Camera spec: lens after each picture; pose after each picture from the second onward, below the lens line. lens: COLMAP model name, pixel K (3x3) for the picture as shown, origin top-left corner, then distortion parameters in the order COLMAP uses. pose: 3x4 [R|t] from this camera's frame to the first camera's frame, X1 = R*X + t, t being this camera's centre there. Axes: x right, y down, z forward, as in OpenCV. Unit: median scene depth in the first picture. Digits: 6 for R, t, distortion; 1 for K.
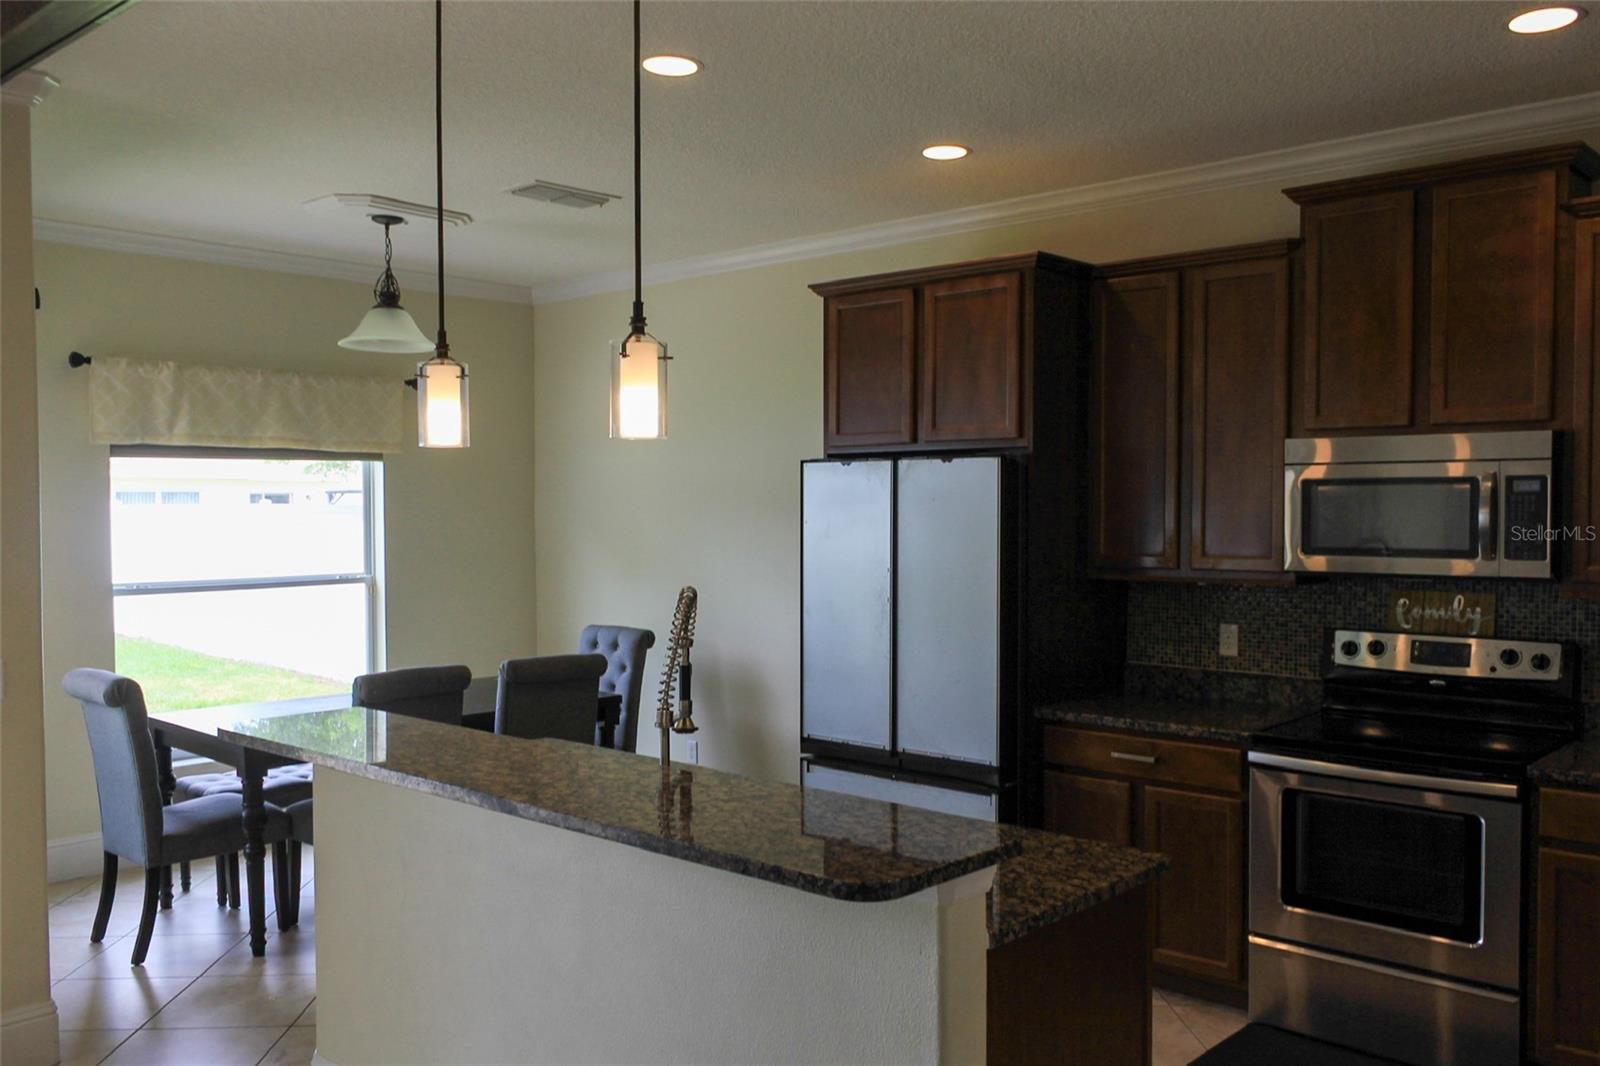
lens RADIAL K [[1323.8, 0, 792.5], [0, 1323.8, 531.0], [0, 0, 1]] dist [0.006780, 0.000194]
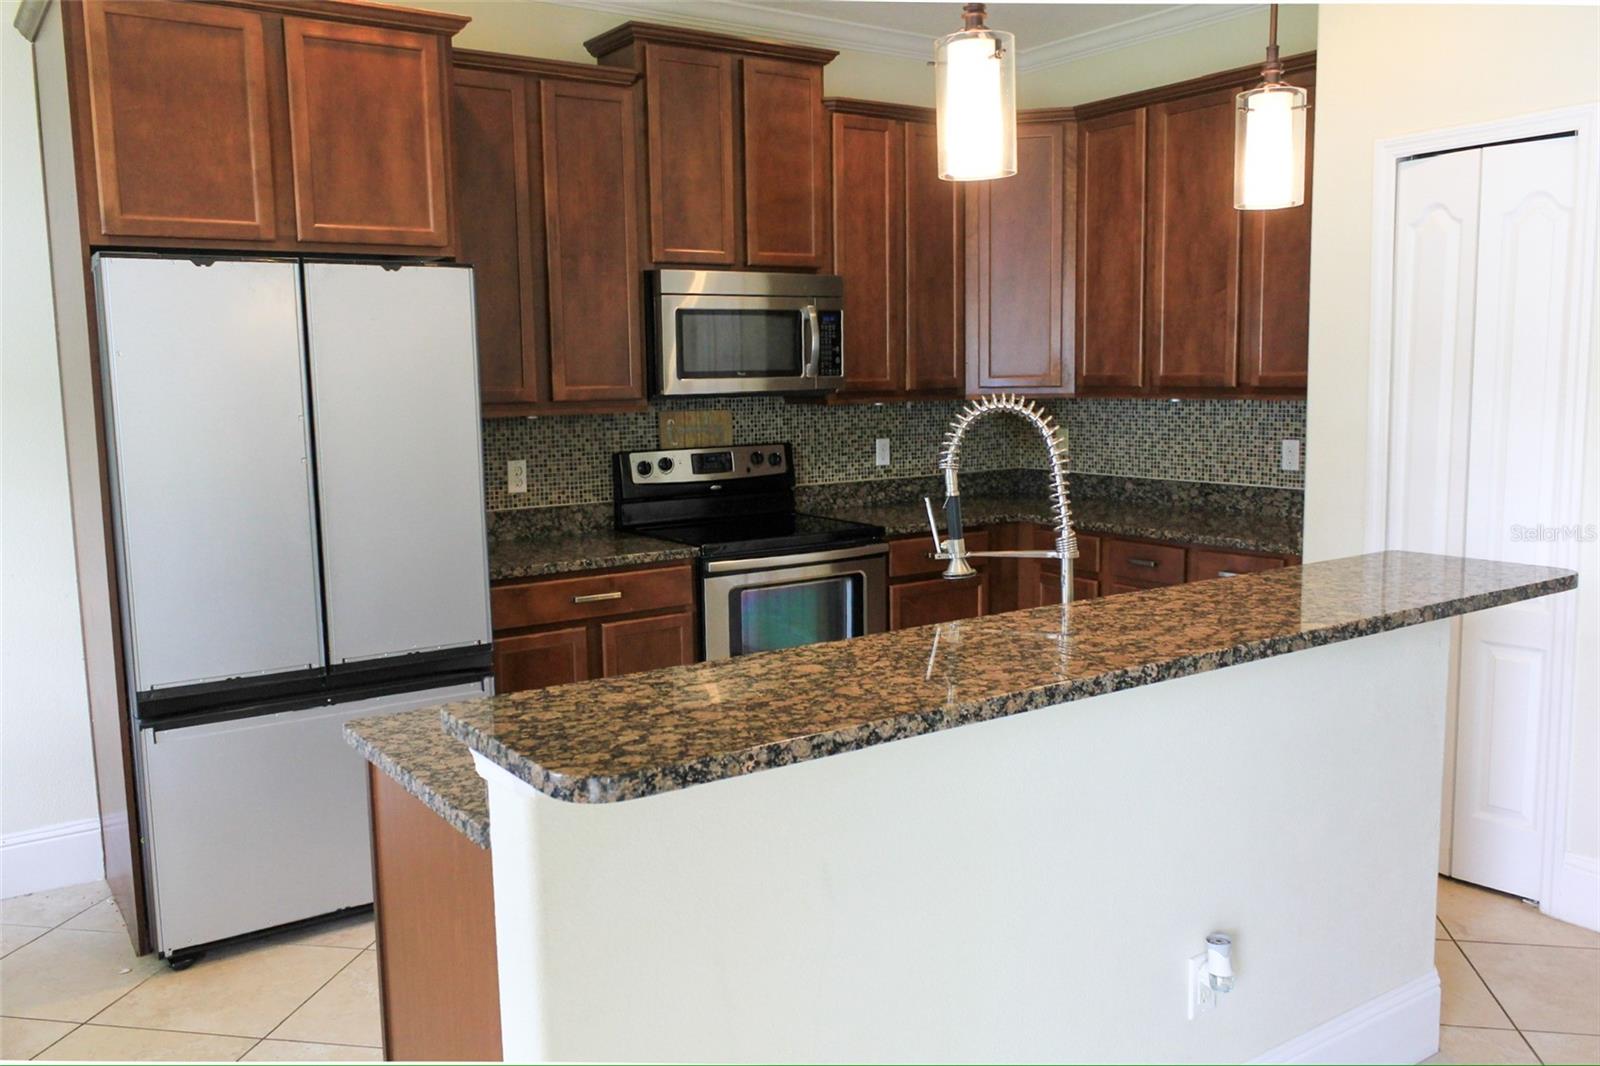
lens RADIAL K [[1323.8, 0, 792.5], [0, 1323.8, 531.0], [0, 0, 1]] dist [0.006780, 0.000194]
pose [[0.214845, -0.121777, 0.969026, -0.589922], [0.034615, 0.992522, 0.117056, 0.015648], [-0.976035, 0.008394, 0.217454, 0.612825]]
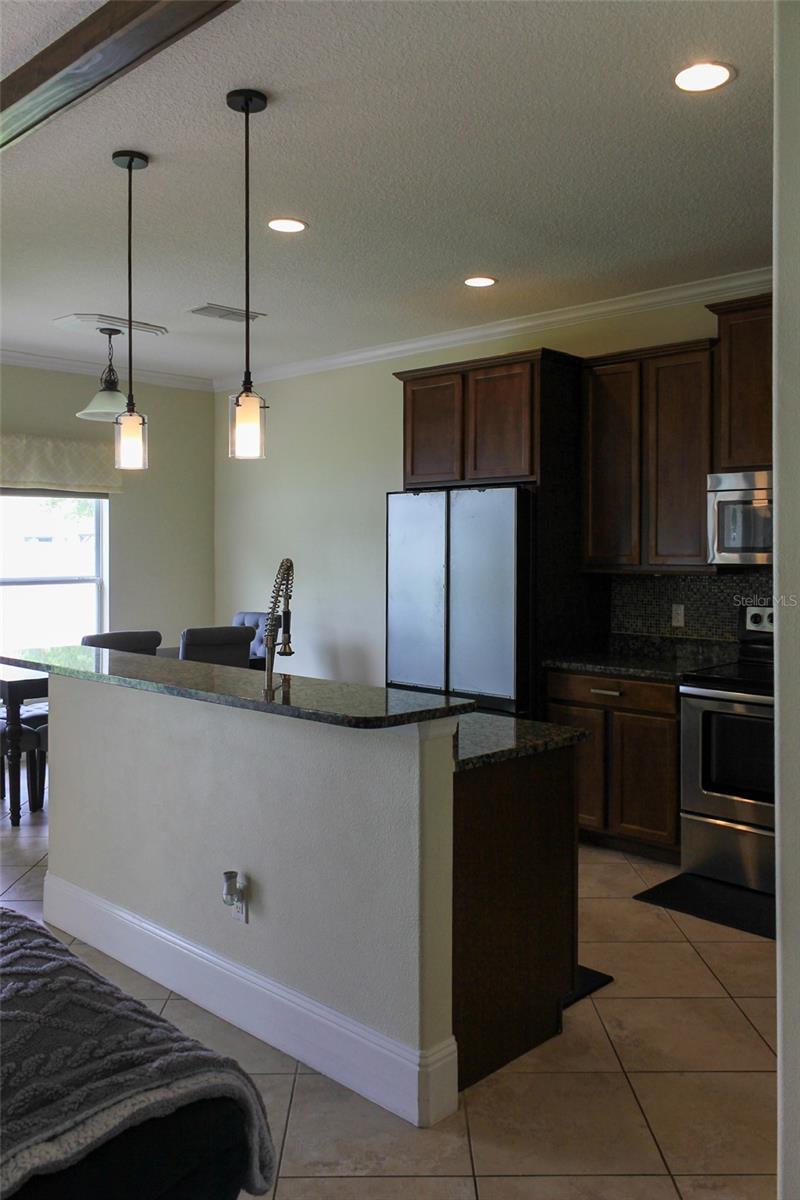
lens RADIAL K [[986.5, 0, 383.5], [0, 986.5, 543.9], [0, 0, 1]] dist [-0.000317, 0.007741]
pose [[0.999164, 0.003785, -0.040706, 0.052809], [-0.004856, 0.999644, -0.026252, 0.035200], [0.040592, 0.026427, 0.998826, -0.094180]]
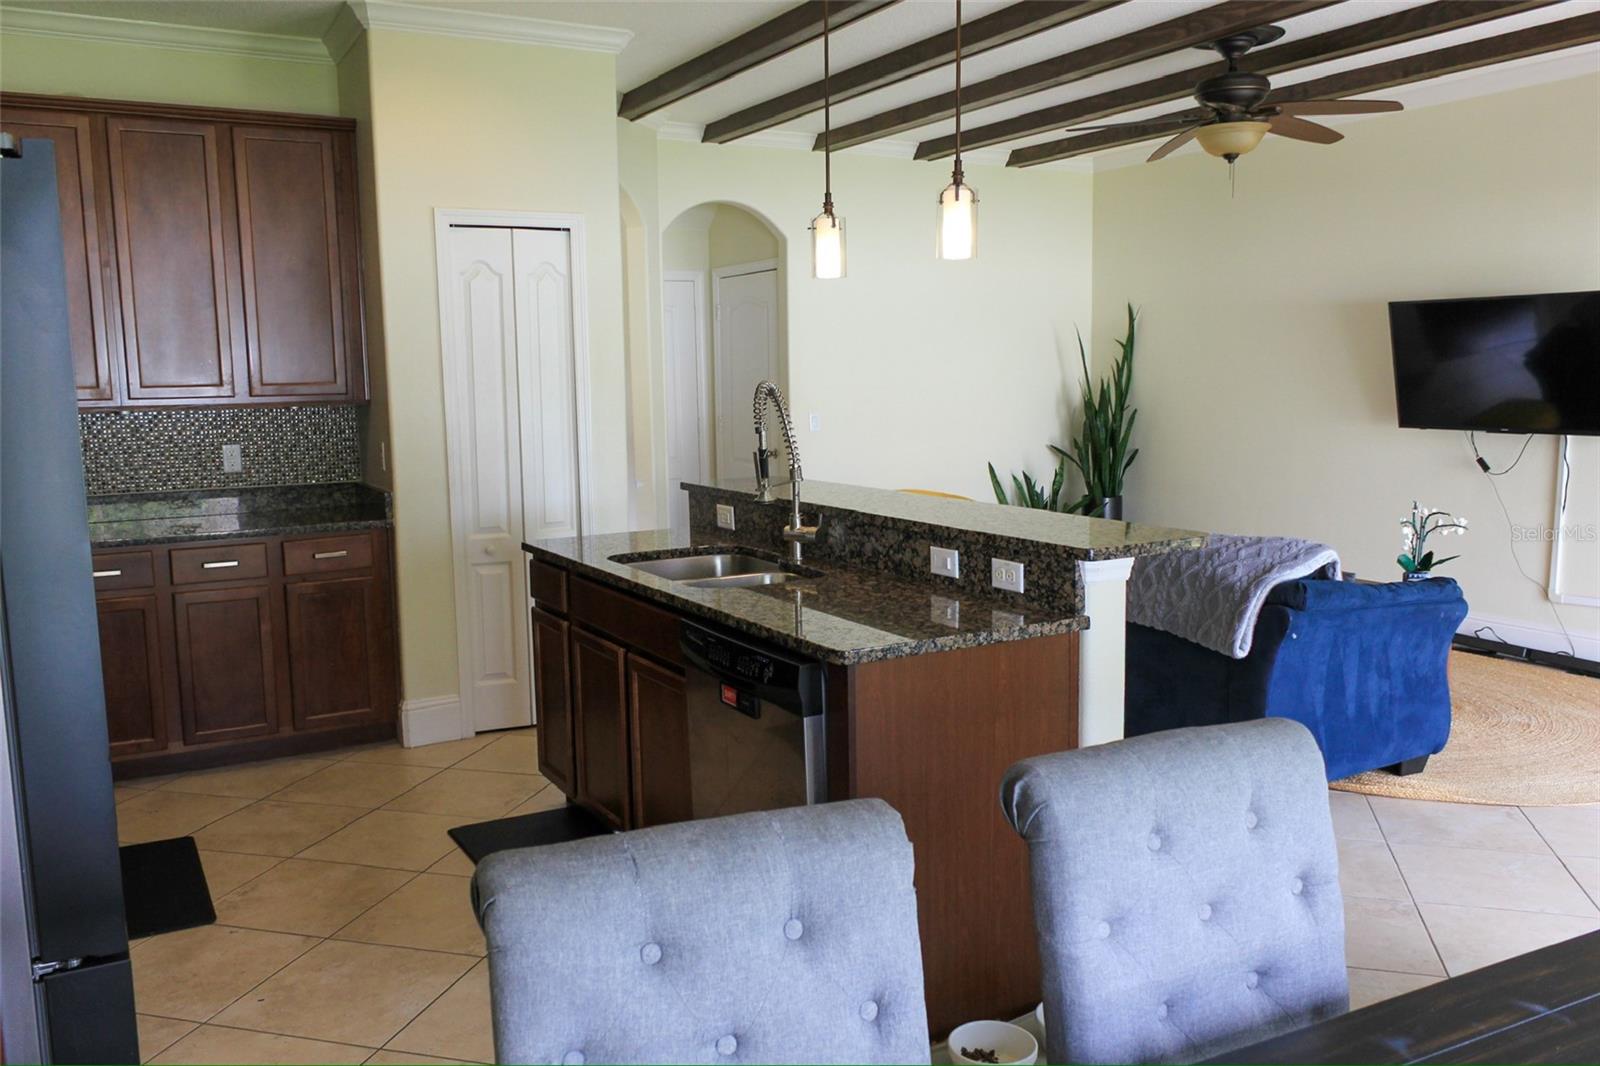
lens RADIAL K [[1323.8, 0, 792.5], [0, 1323.8, 531.0], [0, 0, 1]] dist [0.006780, 0.000194]
pose [[-0.957355, -0.017108, 0.288407, -0.300726], [0.024055, 0.990060, 0.138577, 0.005325], [-0.287911, 0.139605, -0.947427, 1.432976]]
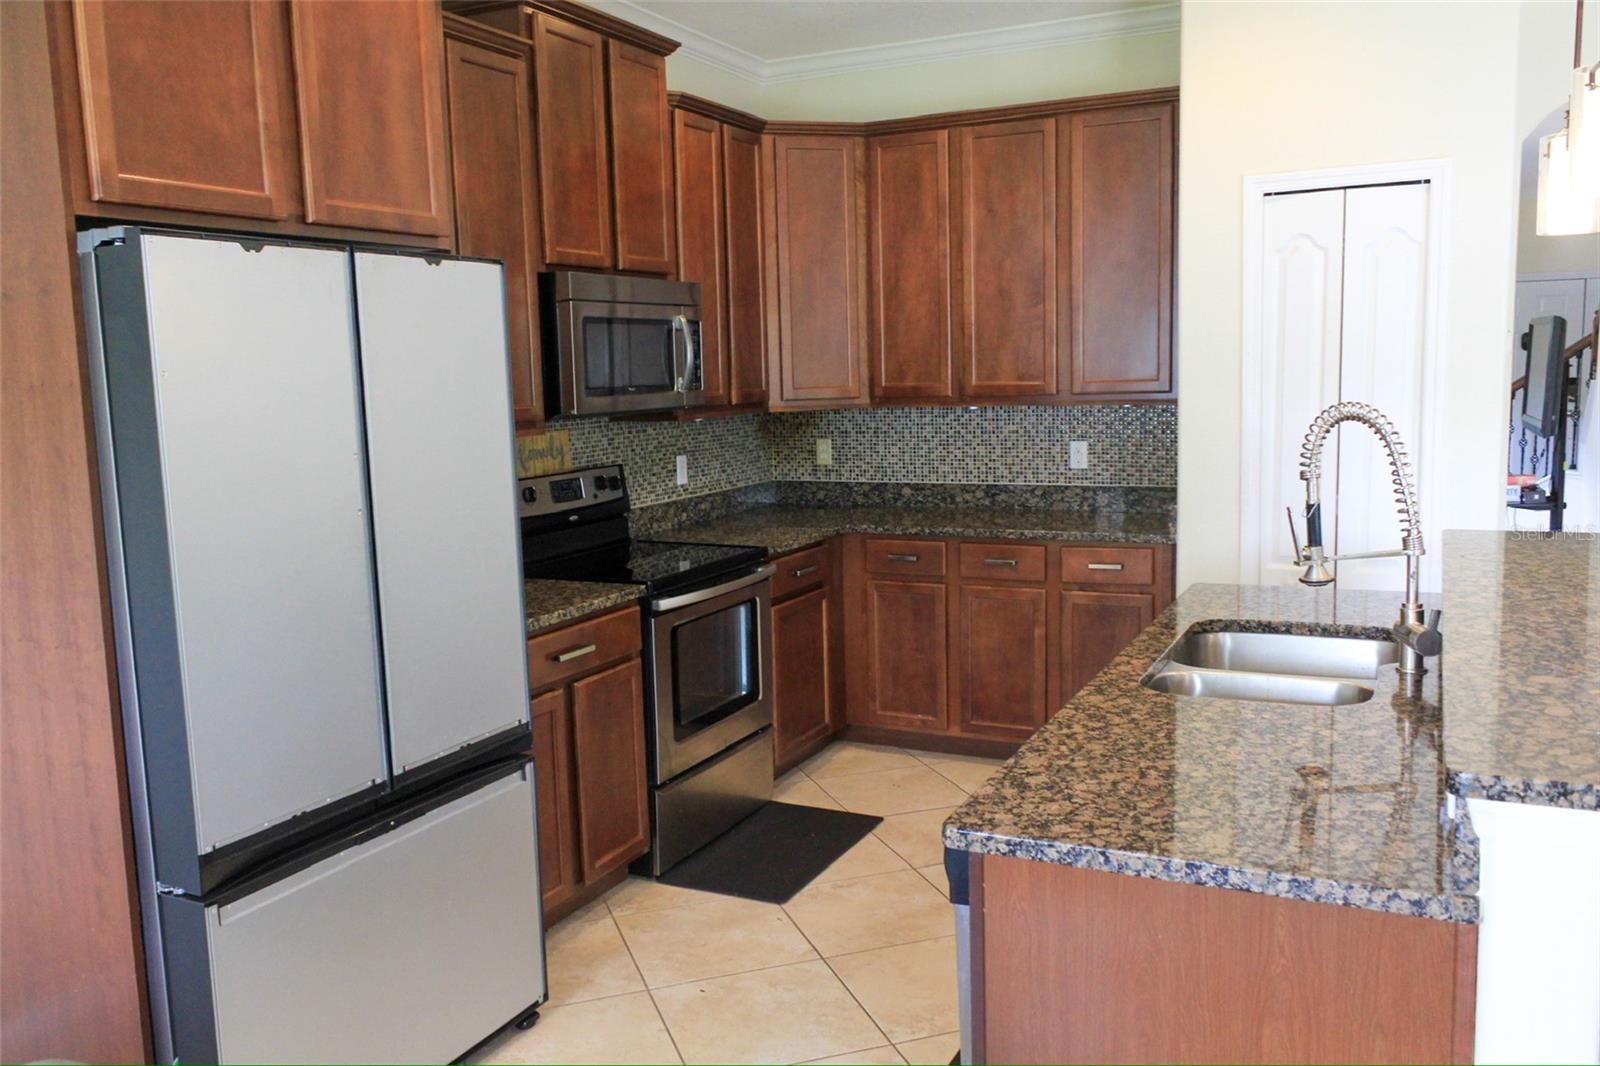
lens RADIAL K [[1315.3, 0, 800.0], [0, 1315.3, 533.0], [0, 0, 1]] dist [-0.000317, 0.007741]
pose [[-0.295591, -0.112087, 0.948716, -0.508979], [0.045873, 0.990282, 0.131290, -0.002047], [-0.954213, 0.082328, -0.287577, 1.024421]]
